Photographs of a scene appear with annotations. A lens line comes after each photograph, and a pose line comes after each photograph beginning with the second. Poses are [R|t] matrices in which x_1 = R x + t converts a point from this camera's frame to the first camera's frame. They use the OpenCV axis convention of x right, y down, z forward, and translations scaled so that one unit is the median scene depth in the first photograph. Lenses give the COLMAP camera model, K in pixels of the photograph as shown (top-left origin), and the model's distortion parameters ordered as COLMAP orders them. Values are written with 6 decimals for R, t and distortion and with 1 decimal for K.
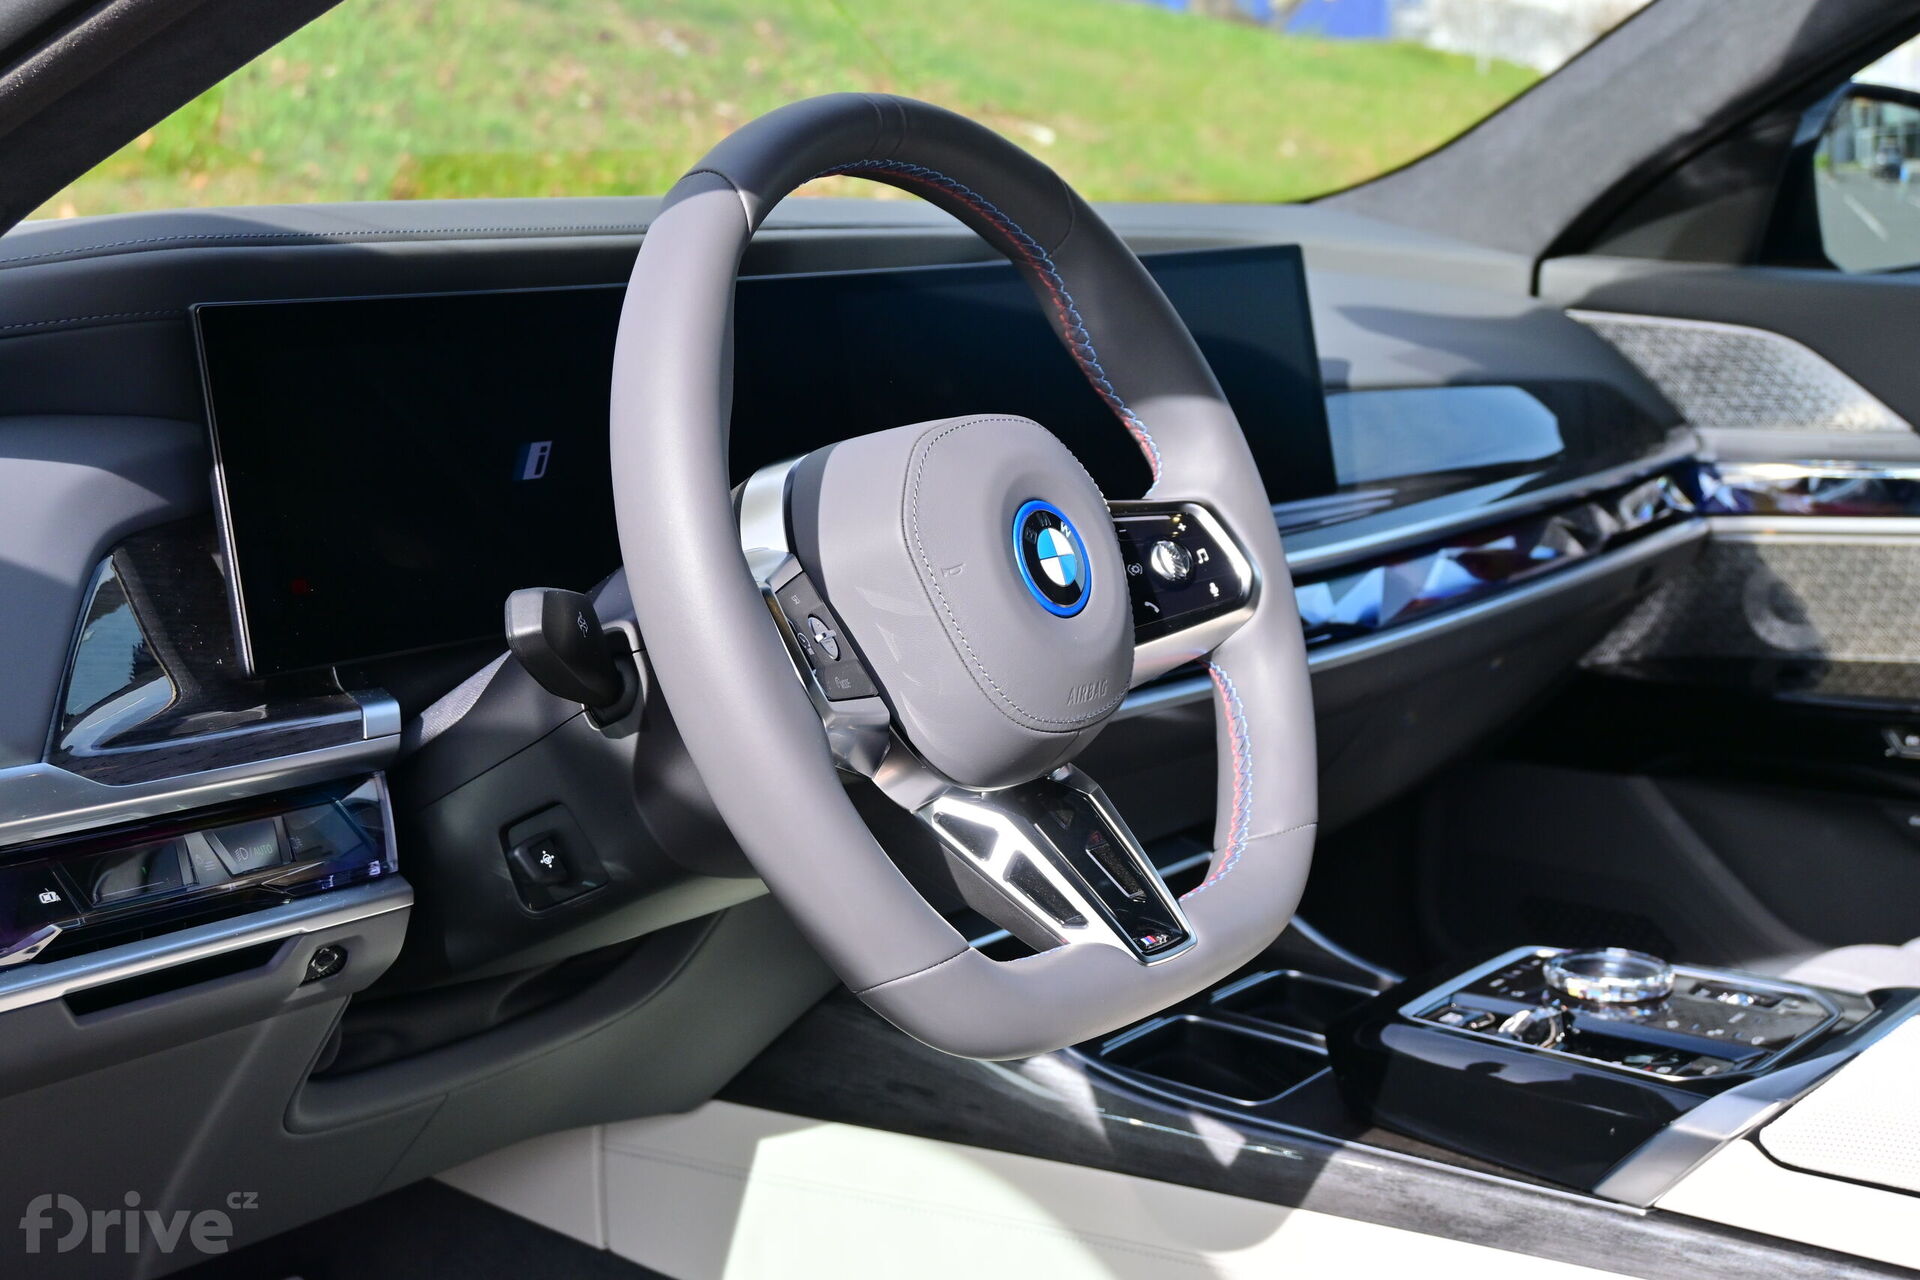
lens RADIAL K [[3001.2, 0, 959.2], [0, 3001.2, 633.3], [0, 0, 1]] dist [-0.060803, 0.000000]
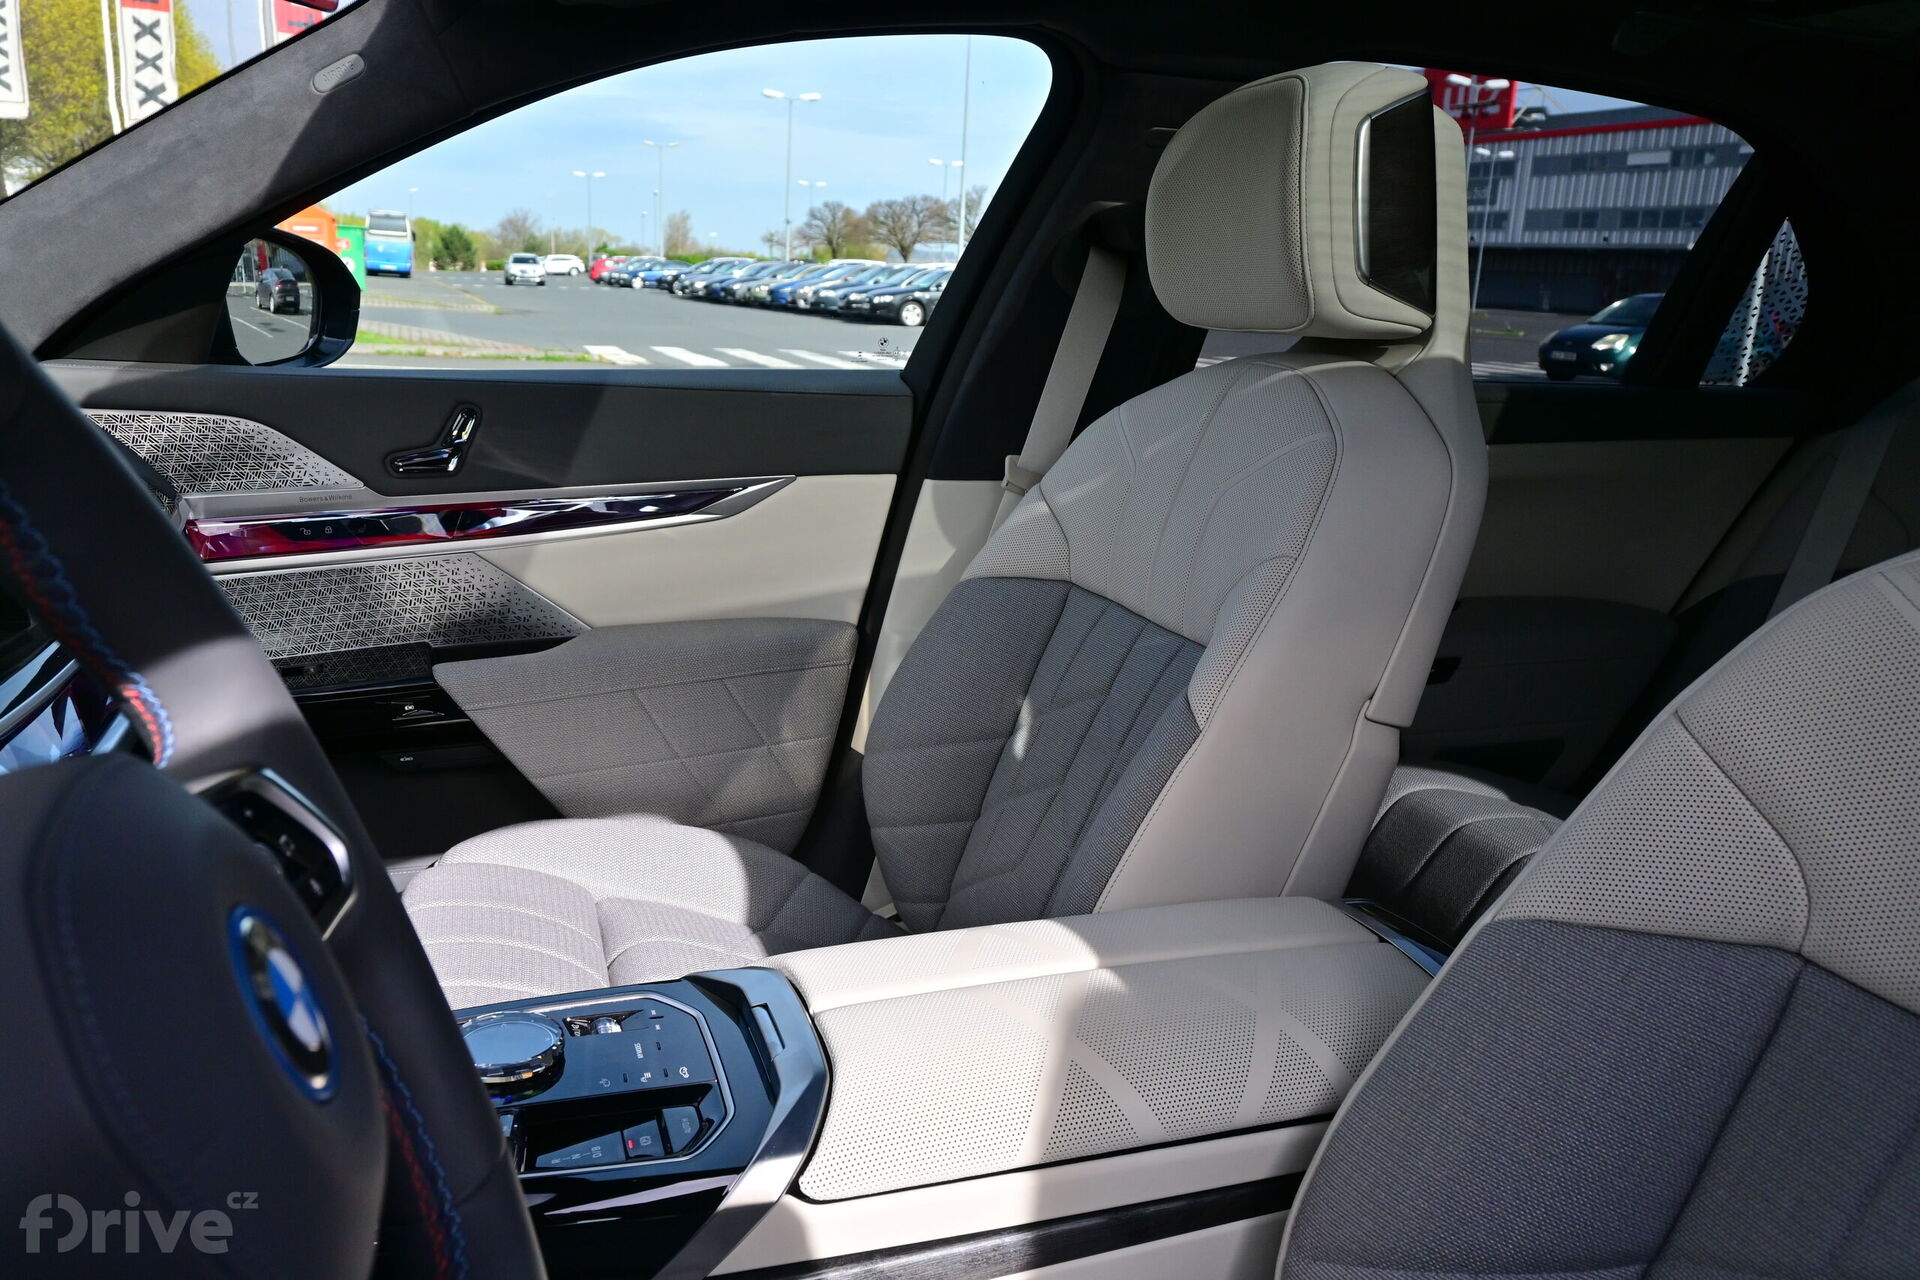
lens RADIAL K [[1452.7, 0, 964.0], [0, 1452.7, 647.4], [0, 0, 1]] dist [-0.008759, 0.008706]
pose [[0.594754, -0.177026, 0.784175, -0.052310], [0.100866, 0.984177, 0.145675, -0.062592], [-0.797555, -0.007544, 0.603199, 0.371664]]
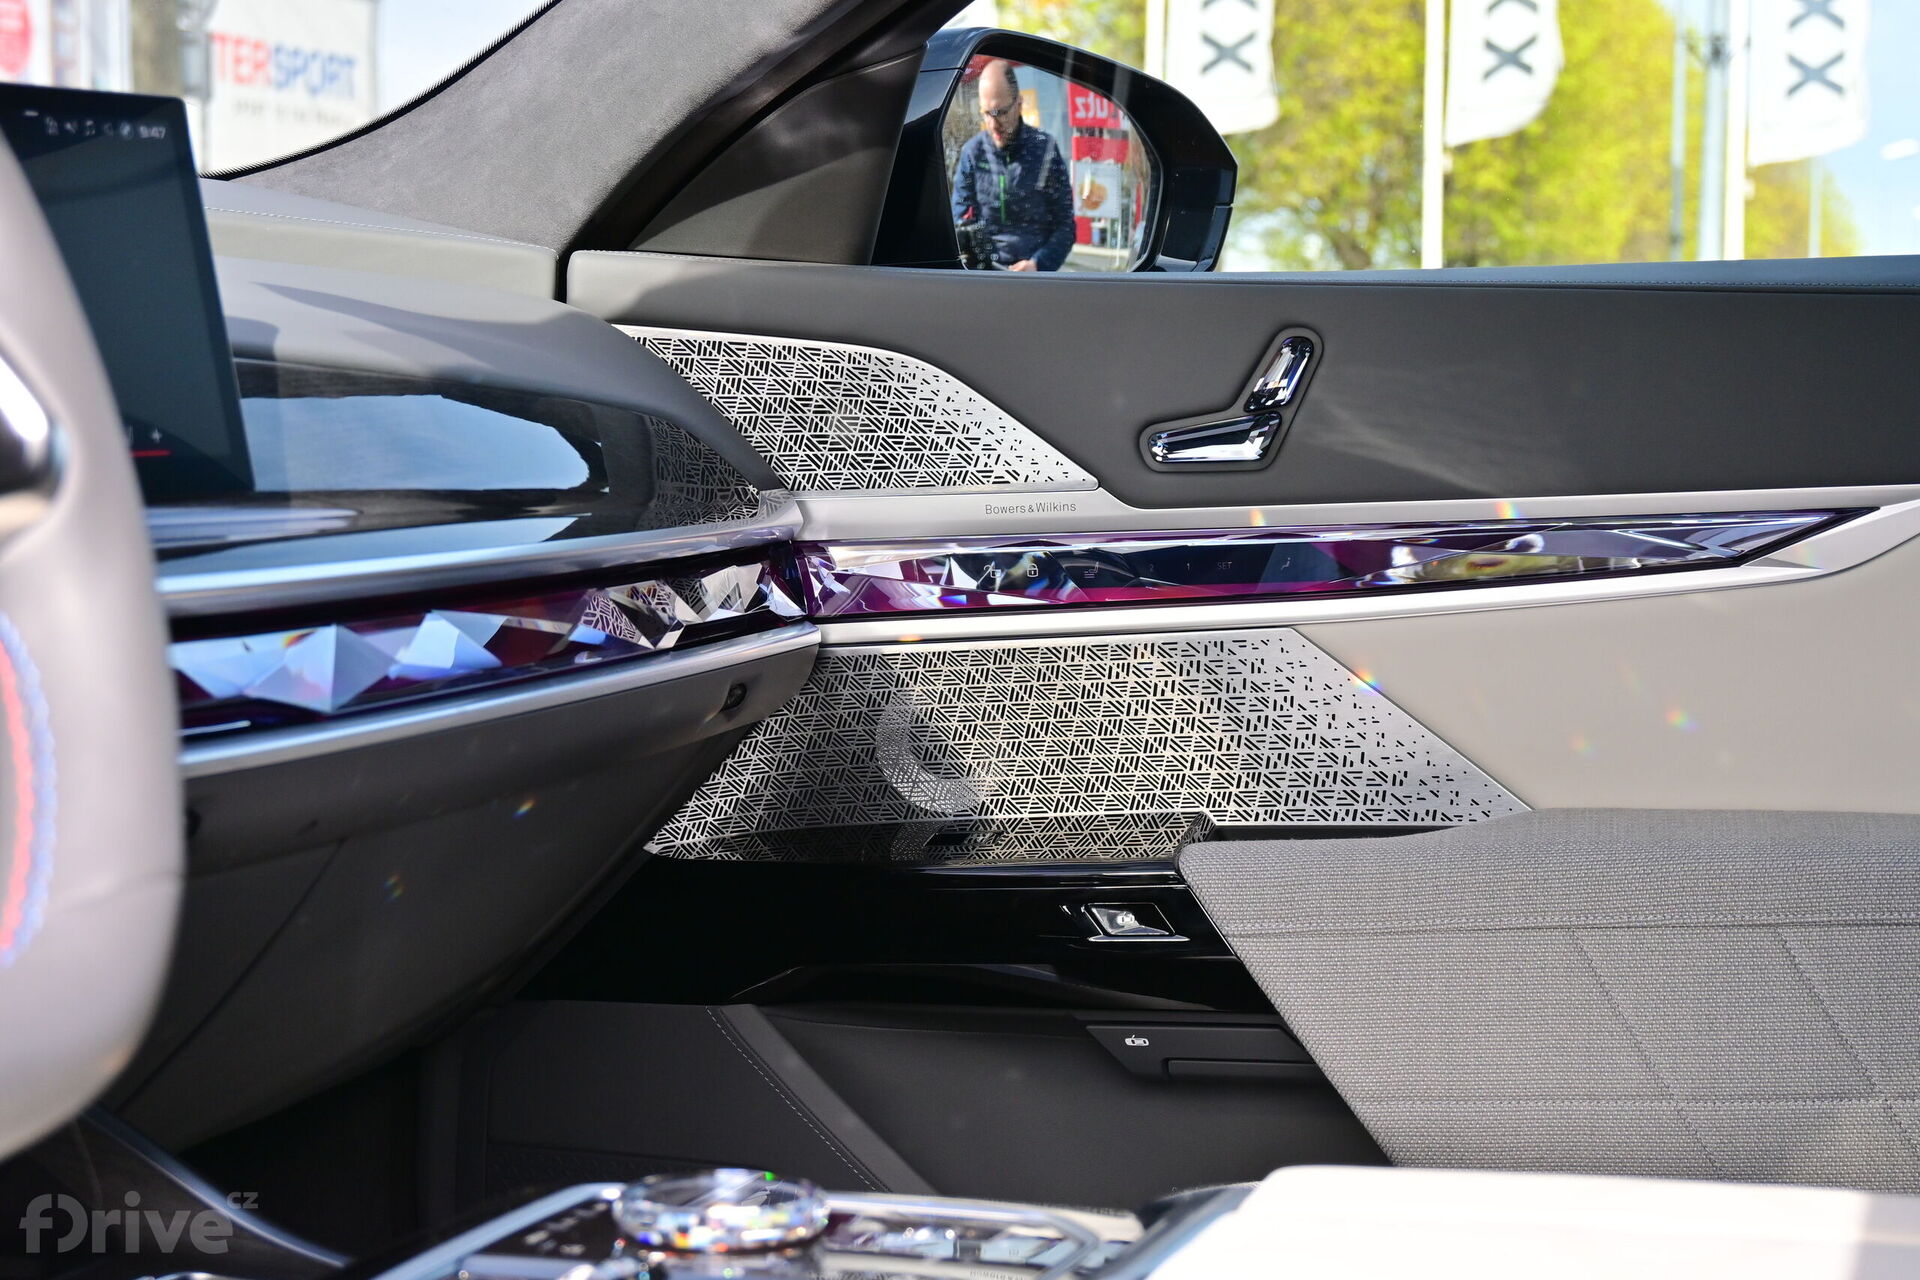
lens RADIAL K [[3670.4, 0, 972.5], [0, 3670.4, 641.3], [0, 0, 1]] dist [0.095633, 0.000000]
pose [[0.955899, -0.020572, 0.292975, 0.034245], [0.050395, 0.994238, -0.094610, 0.049651], [-0.289341, 0.105202, 0.951428, 0.180824]]
